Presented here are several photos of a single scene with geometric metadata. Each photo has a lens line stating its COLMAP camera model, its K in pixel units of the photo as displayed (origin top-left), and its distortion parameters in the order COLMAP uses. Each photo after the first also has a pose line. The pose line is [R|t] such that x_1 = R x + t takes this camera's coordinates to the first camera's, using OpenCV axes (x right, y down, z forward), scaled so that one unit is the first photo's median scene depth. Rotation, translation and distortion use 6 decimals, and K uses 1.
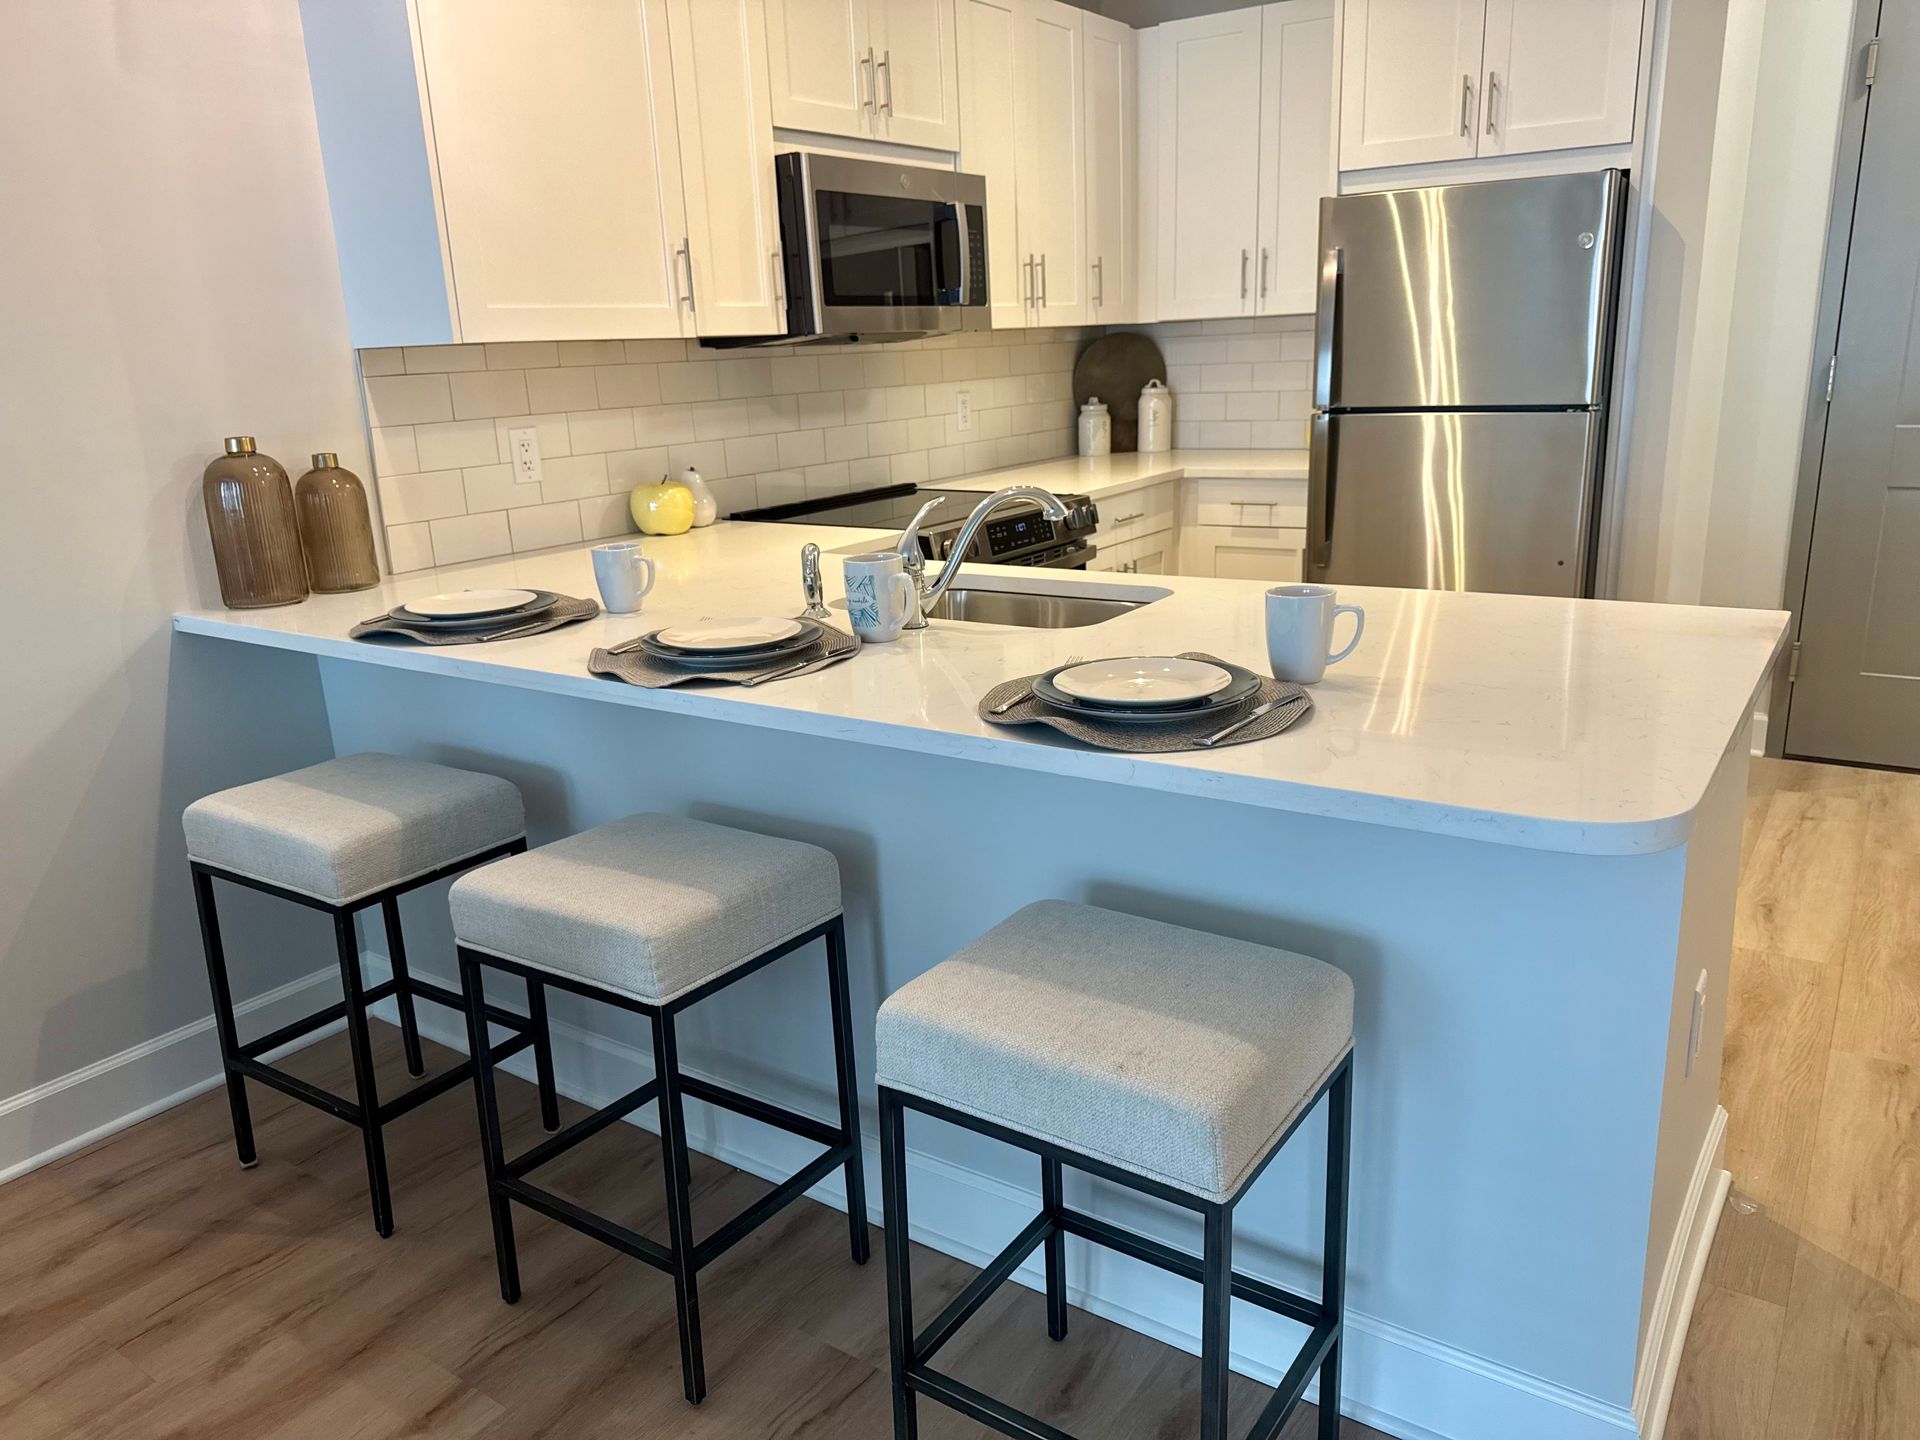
lens RADIAL K [[1333.6, 0, 960.0], [0, 1333.6, 720.0], [0, 0, 1]] dist [0.129261, -0.147963]
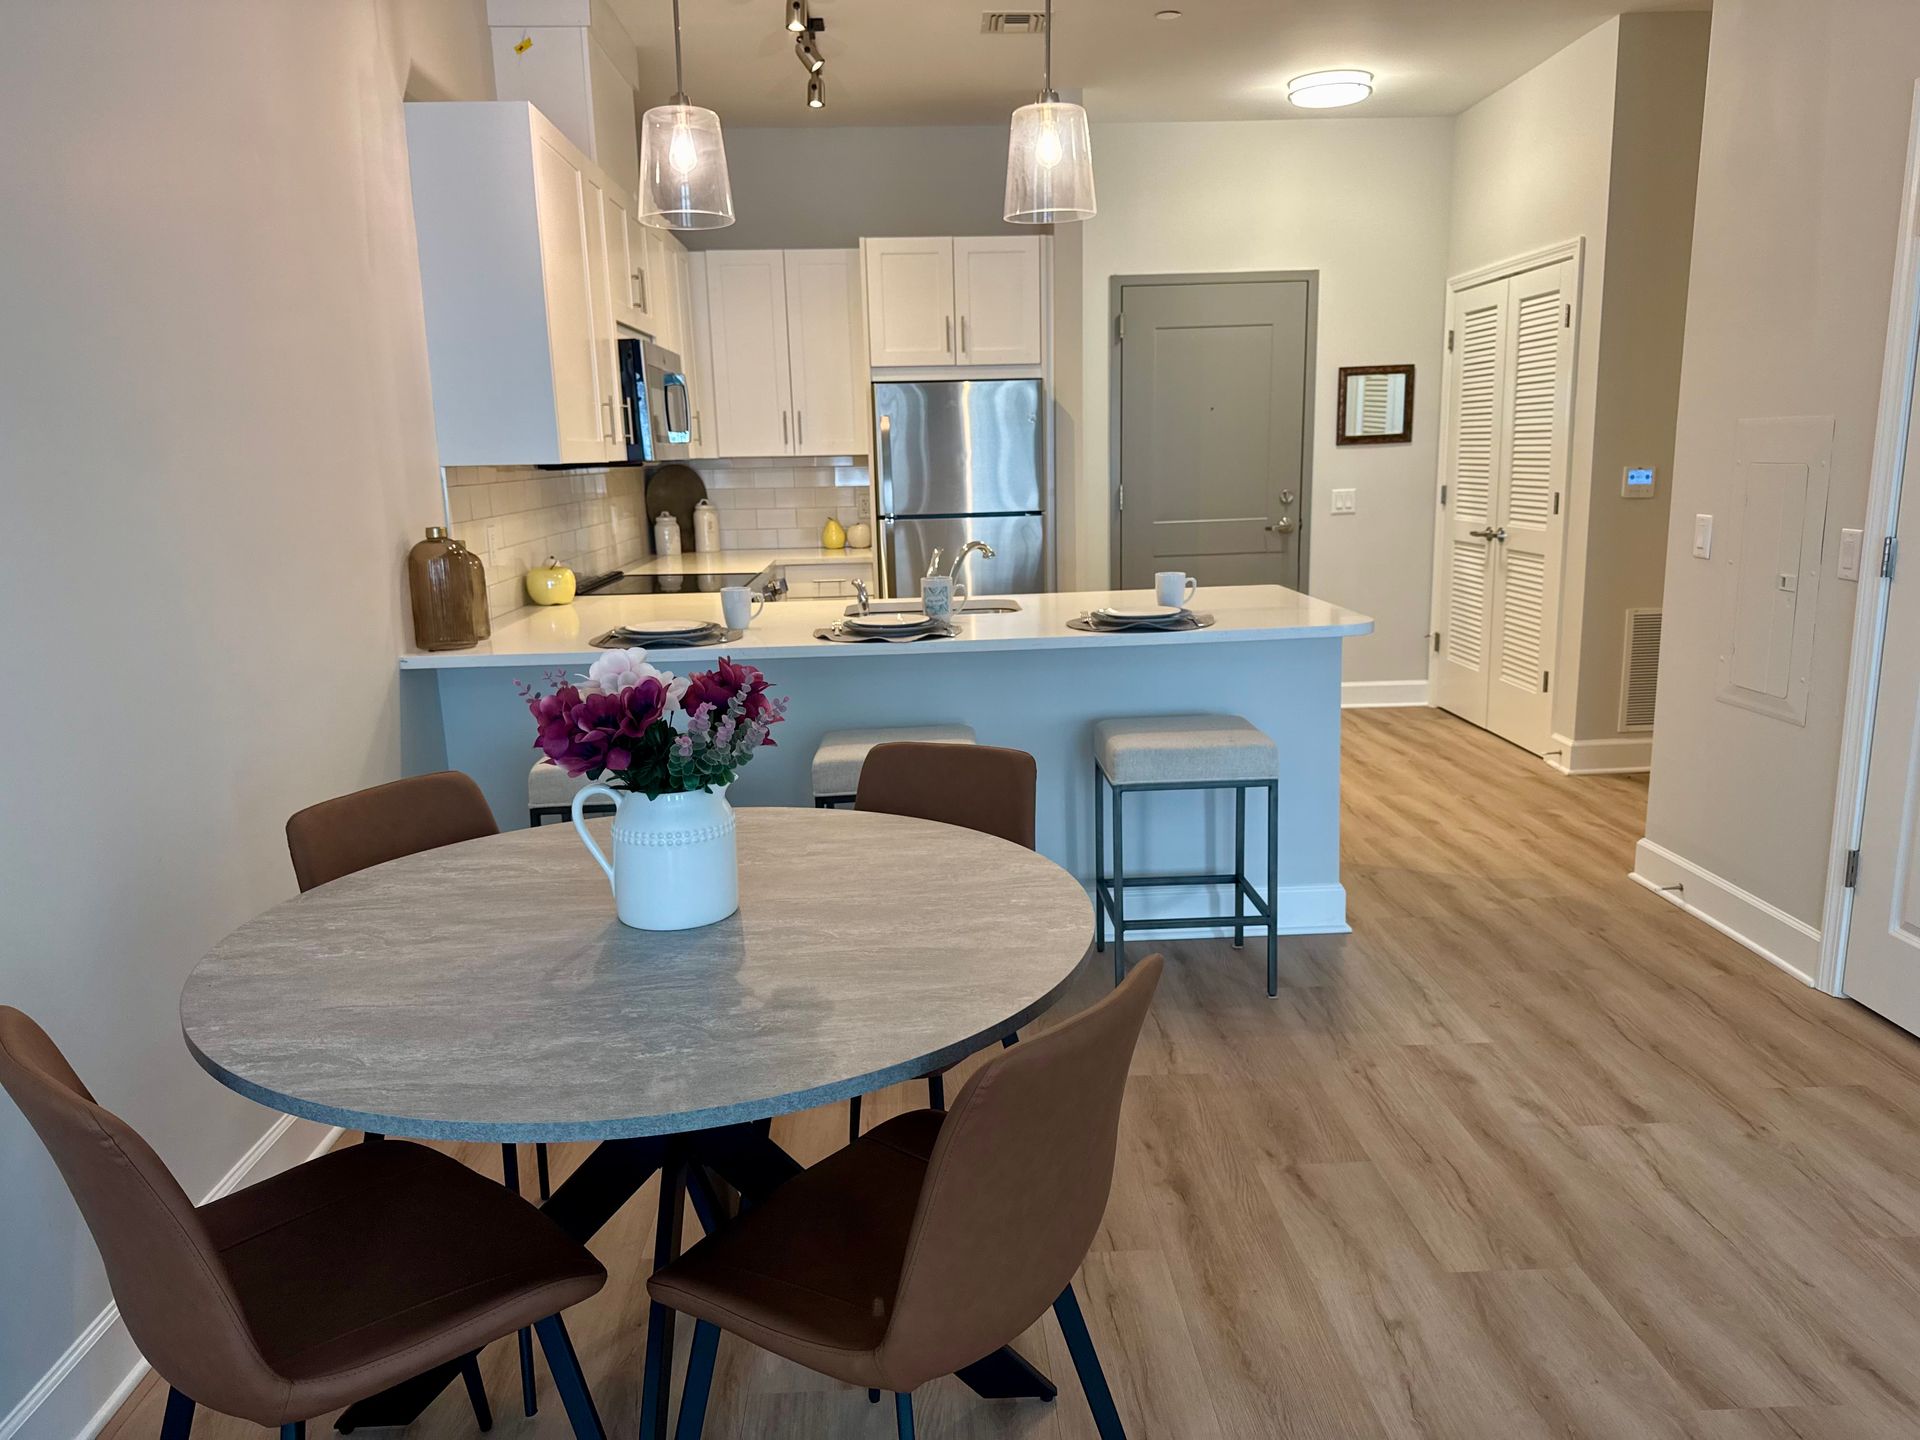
lens RADIAL K [[1333.6, 0, 960.0], [0, 1333.6, 720.0], [0, 0, 1]] dist [0.129261, -0.147963]
pose [[0.804150, -0.094835, 0.586813, -0.507036], [0.150844, 0.987433, -0.047133, 0.072477], [-0.574969, 0.126420, 0.808349, -0.218413]]
